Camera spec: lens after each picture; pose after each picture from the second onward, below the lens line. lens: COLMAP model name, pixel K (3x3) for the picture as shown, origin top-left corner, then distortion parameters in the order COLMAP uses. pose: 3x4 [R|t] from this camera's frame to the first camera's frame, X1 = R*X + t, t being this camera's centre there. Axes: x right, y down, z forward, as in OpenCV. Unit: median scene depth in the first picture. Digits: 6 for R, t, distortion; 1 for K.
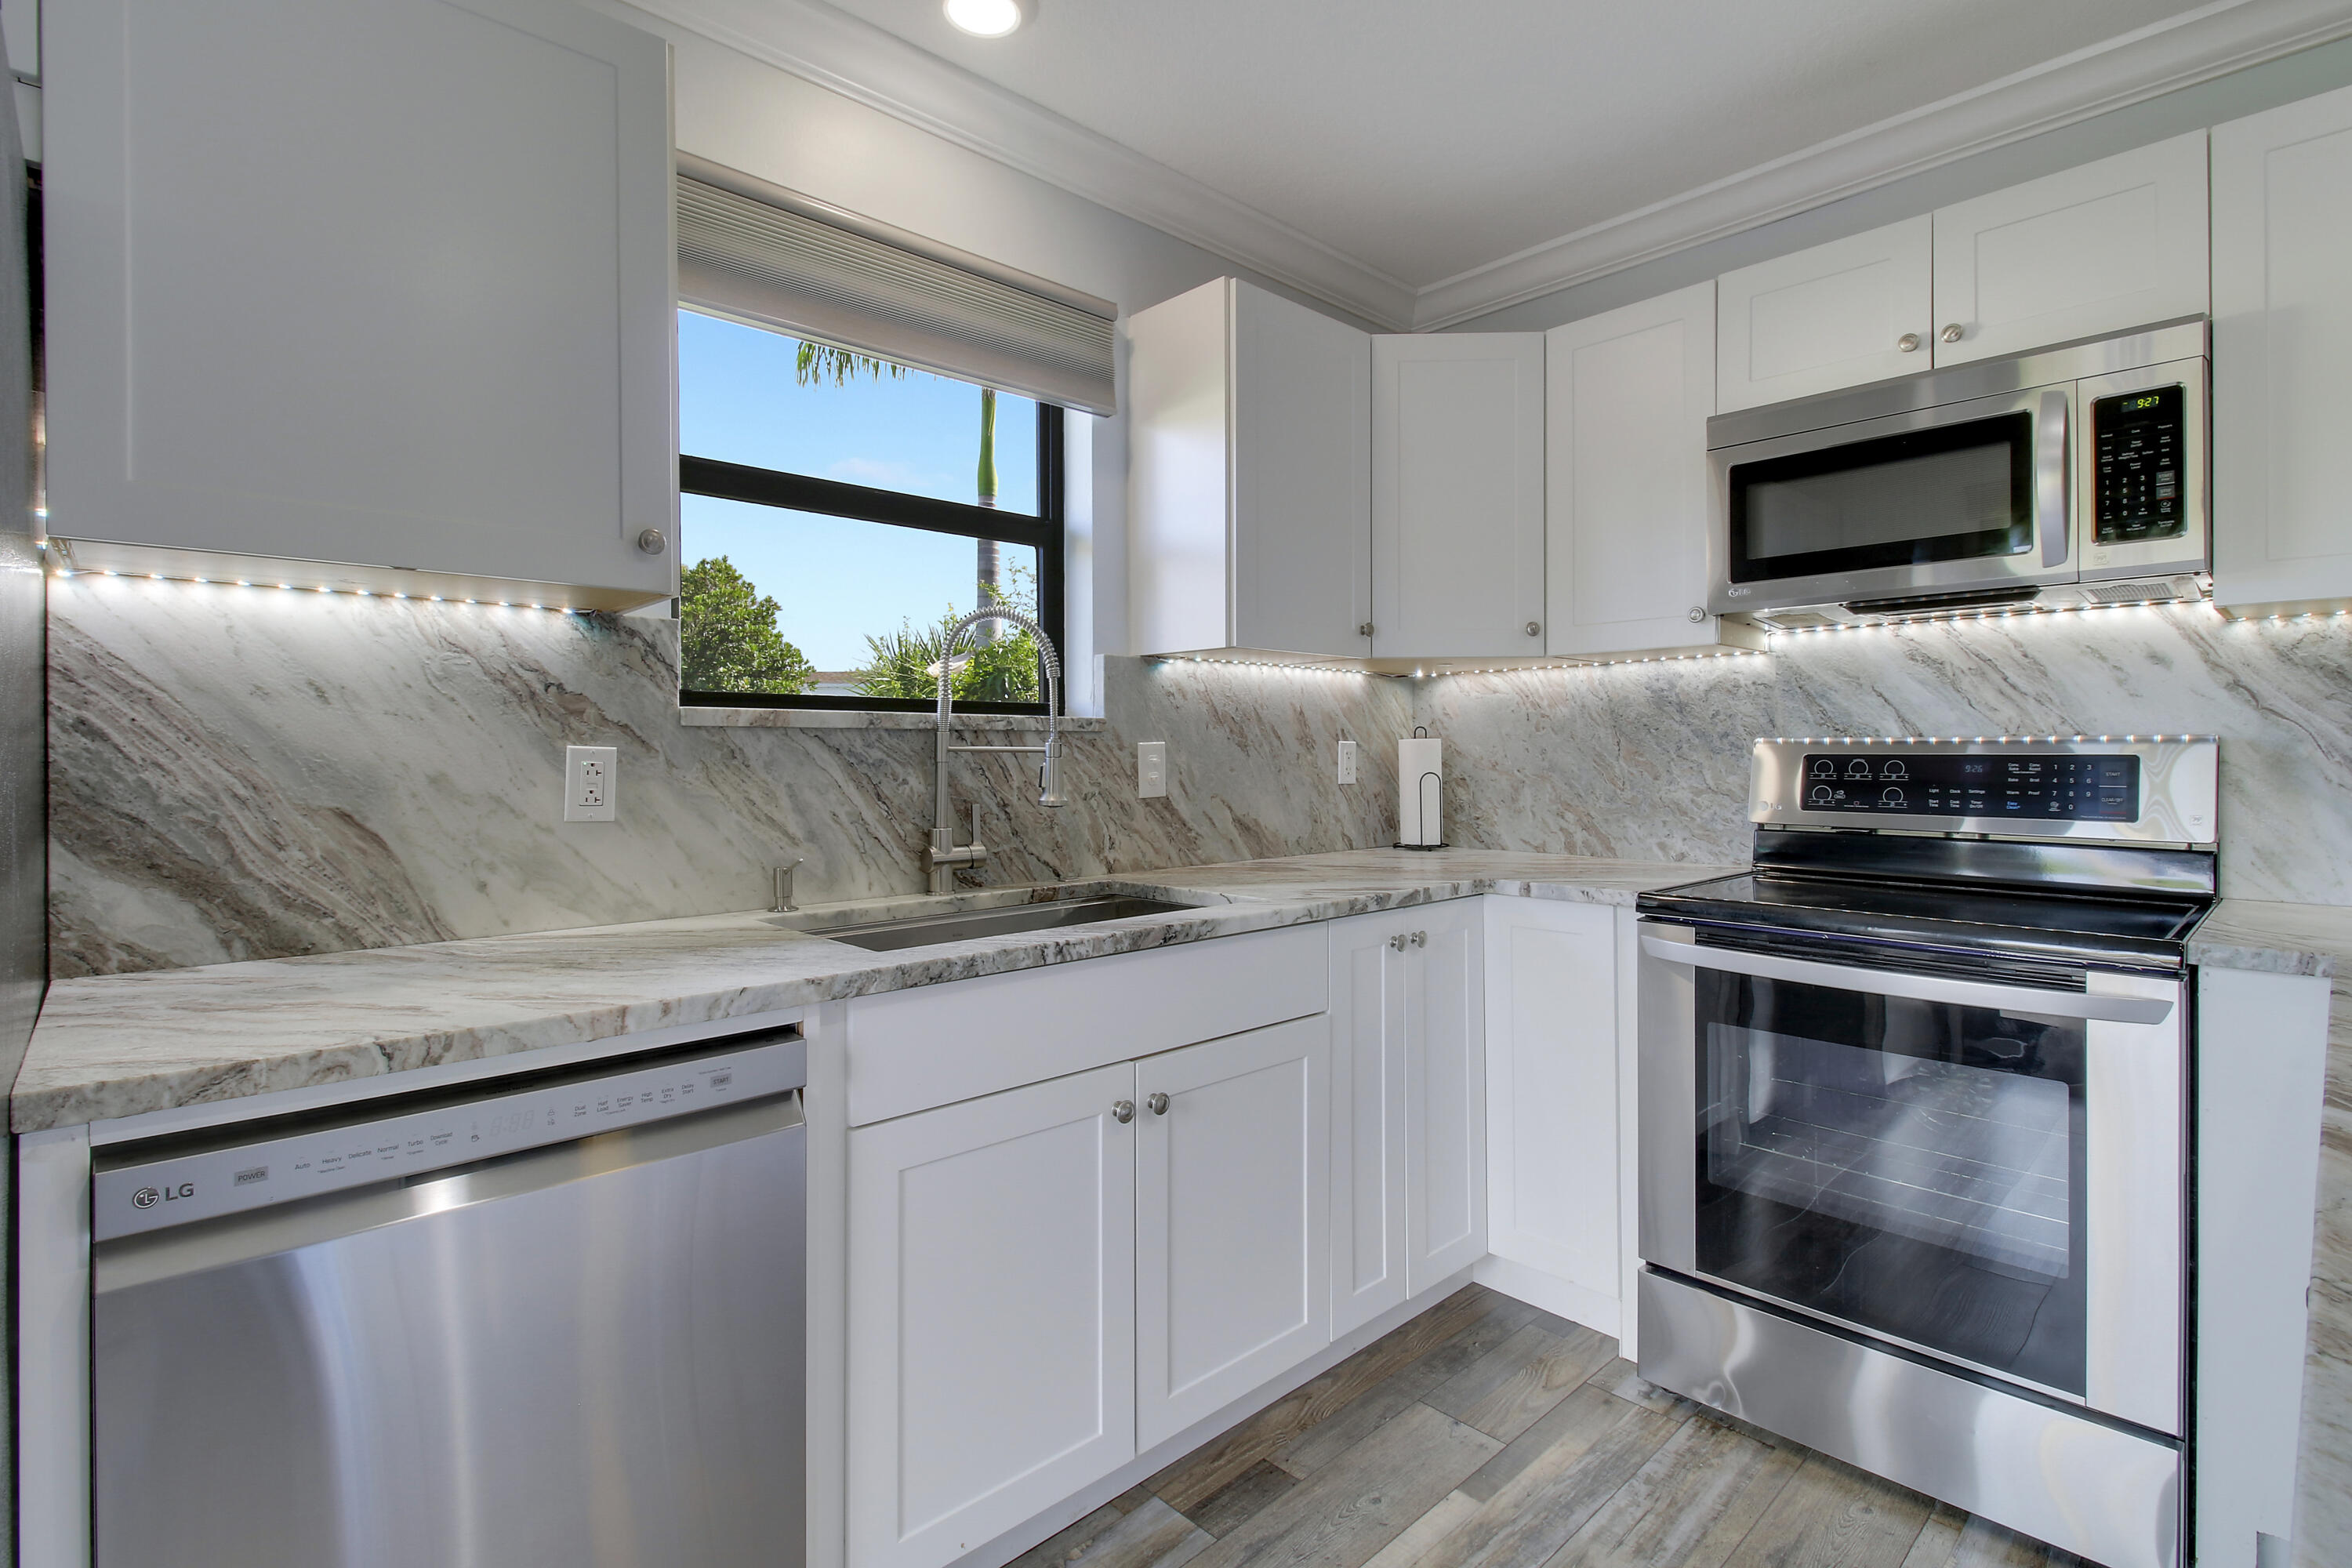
lens RADIAL K [[1118.7, 0, 1192.6], [0, 1118.7, 732.7], [0, 0, 1]] dist [0.000514, -0.010612]
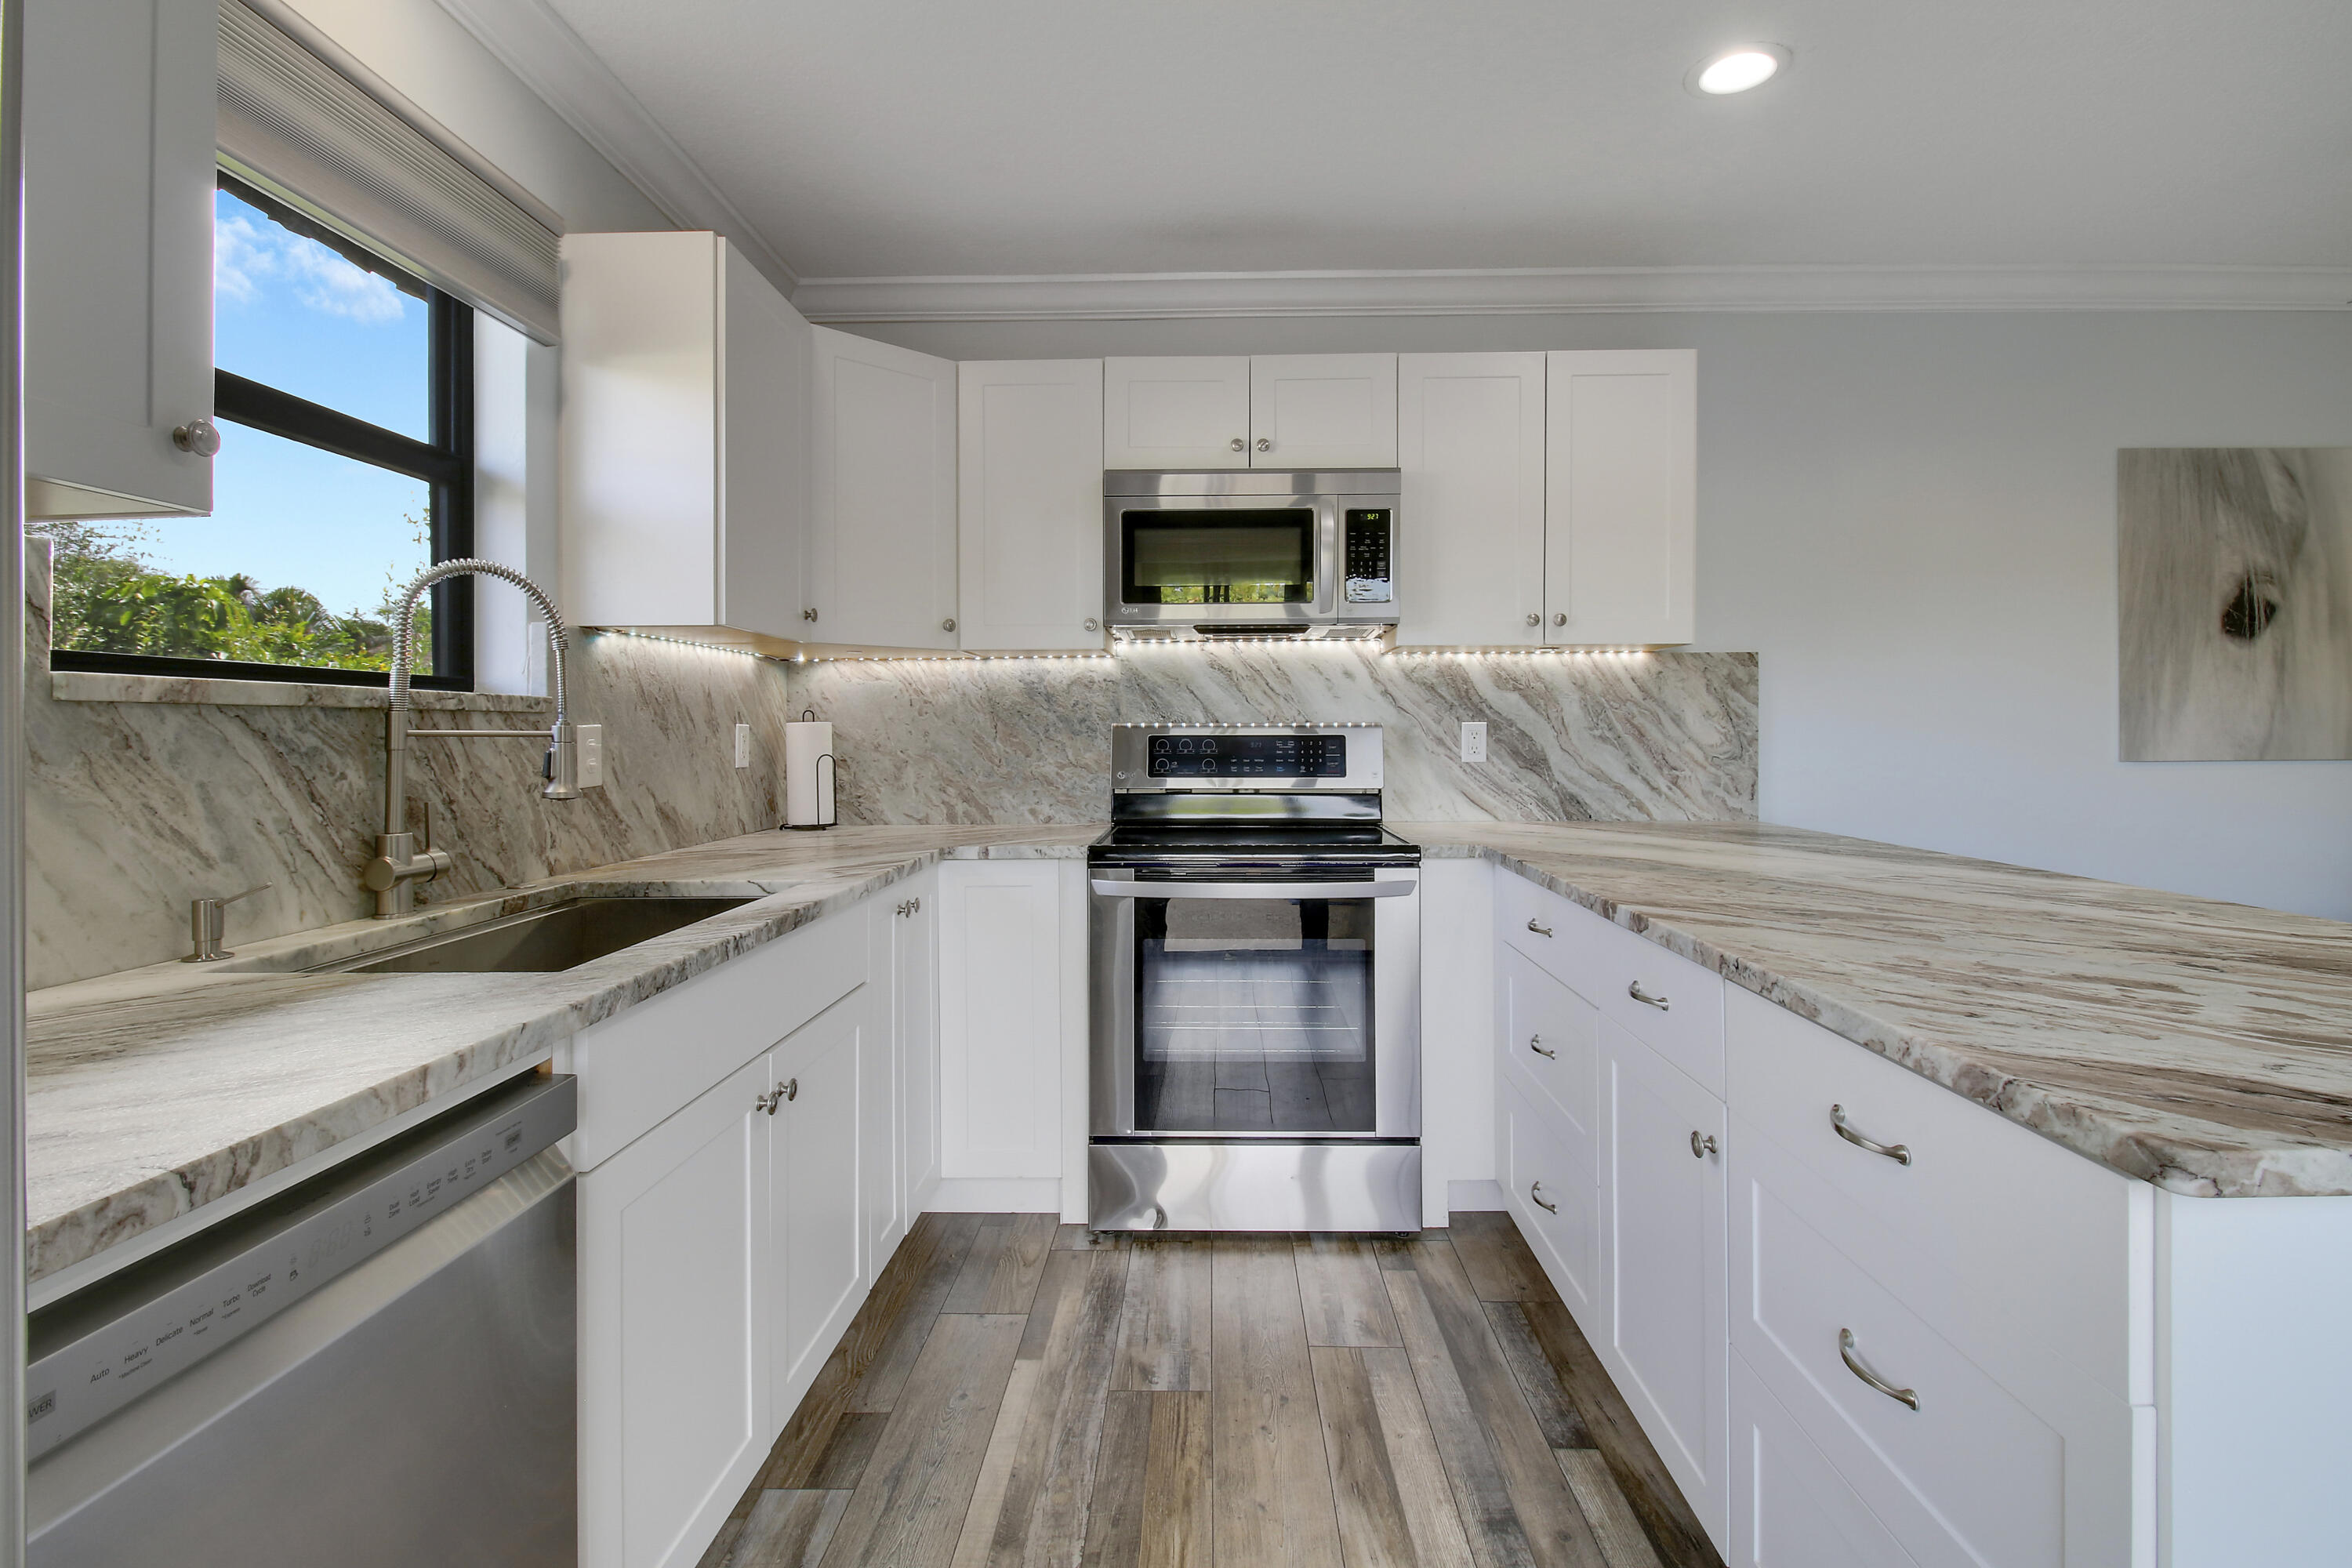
lens RADIAL K [[1118.7, 0, 1192.6], [0, 1118.7, 732.7], [0, 0, 1]] dist [0.000514, -0.010612]
pose [[0.693321, -0.002527, 0.720624, -0.394542], [-0.009461, 0.999876, 0.012609, -0.001251], [-0.720566, -0.015559, 0.693211, 0.045526]]
